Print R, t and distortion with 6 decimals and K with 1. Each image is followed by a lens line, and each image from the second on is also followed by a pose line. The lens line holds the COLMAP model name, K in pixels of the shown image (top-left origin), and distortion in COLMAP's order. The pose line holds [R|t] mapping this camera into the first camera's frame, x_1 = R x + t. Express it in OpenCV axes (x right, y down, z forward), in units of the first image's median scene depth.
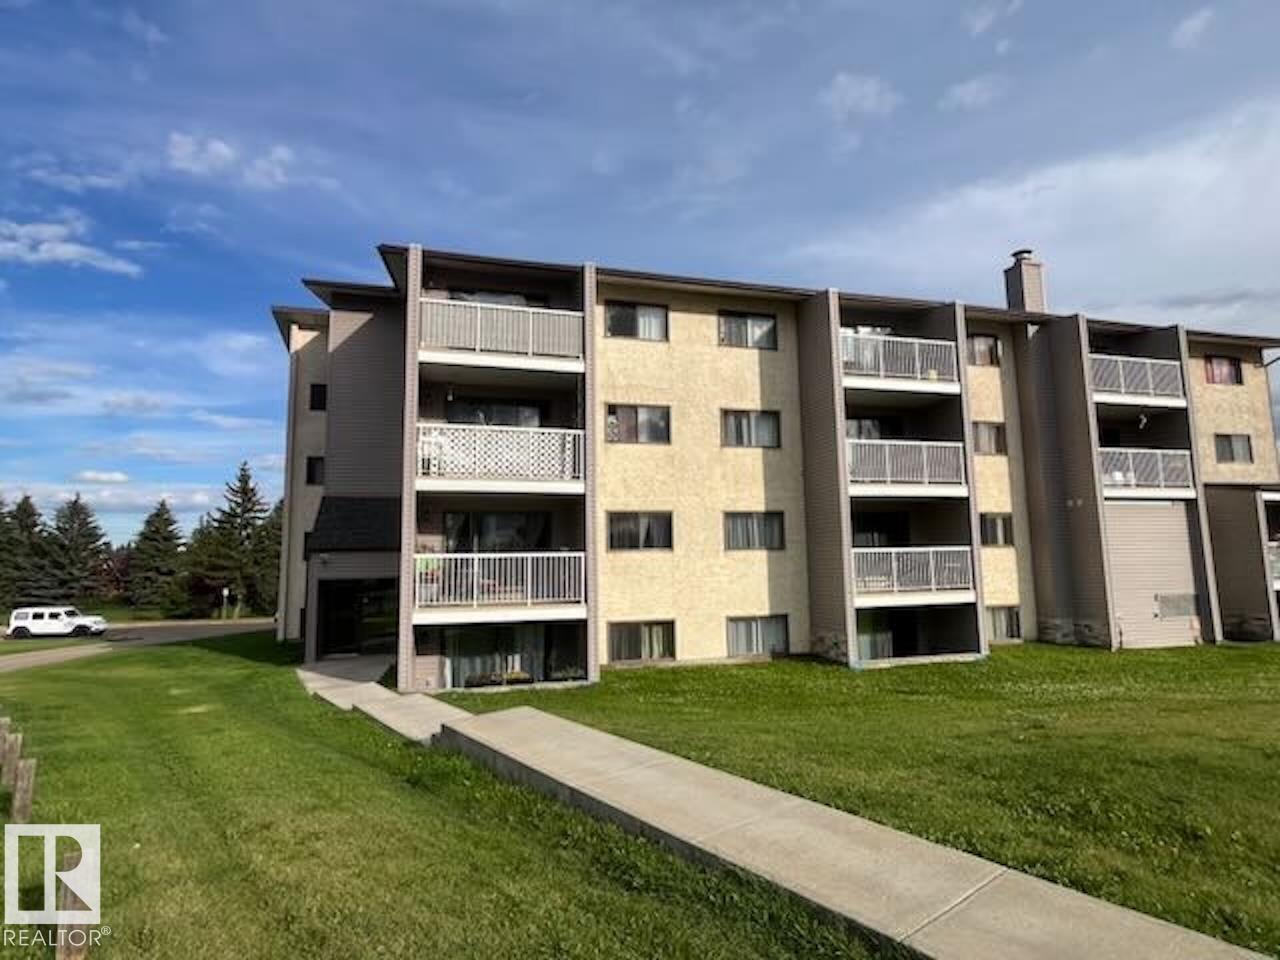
lens RADIAL K [[663.4, 0, 633.9], [0, 663.4, 479.9], [0, 0, 1]] dist [-0.002403, 0.000014]
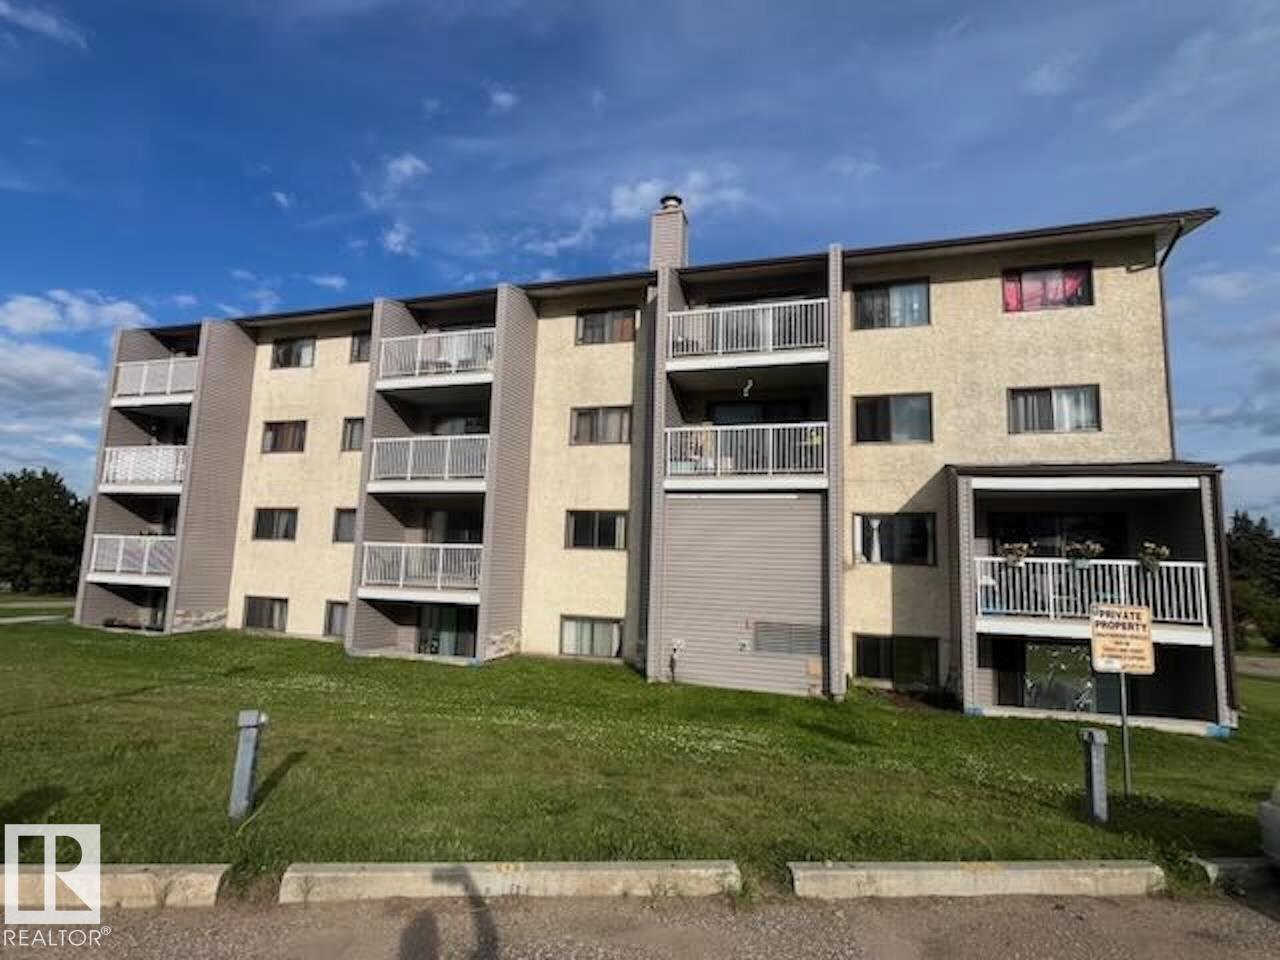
lens RADIAL K [[663.4, 0, 633.9], [0, 663.4, 479.9], [0, 0, 1]] dist [-0.002403, 0.000014]
pose [[0.835168, -0.024456, -0.549450, 1.147821], [0.022938, 0.999691, -0.009631, 0.021349], [0.549516, -0.004560, 0.835471, 0.314450]]
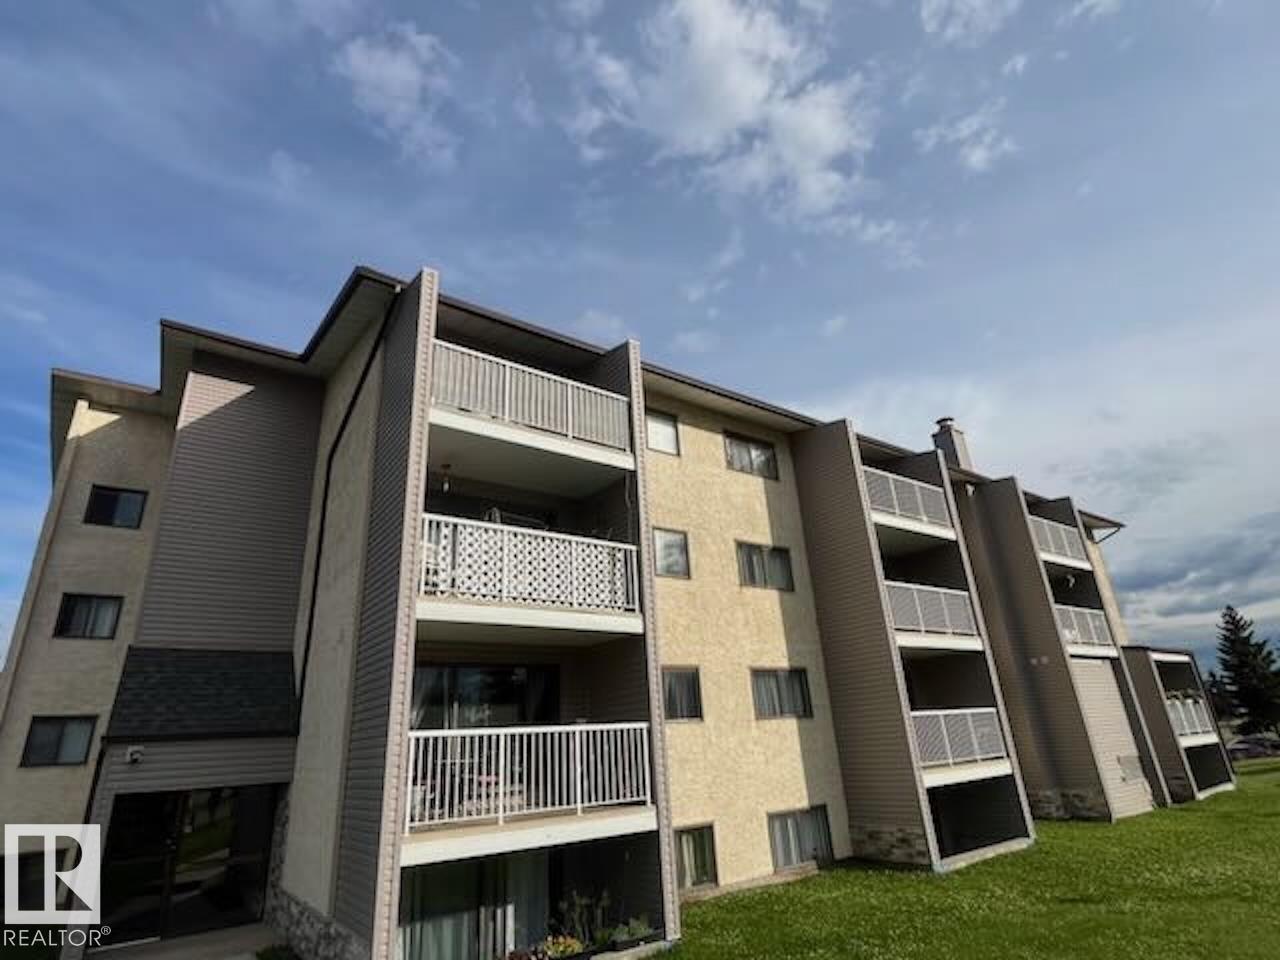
lens RADIAL K [[663.4, 0, 633.9], [0, 663.4, 479.9], [0, 0, 1]] dist [-0.002403, 0.000014]
pose [[0.937317, 0.094265, 0.335486, -0.271498], [-0.001465, 0.963776, -0.266710, 0.041318], [-0.348474, 0.249500, 0.903502, 0.267684]]
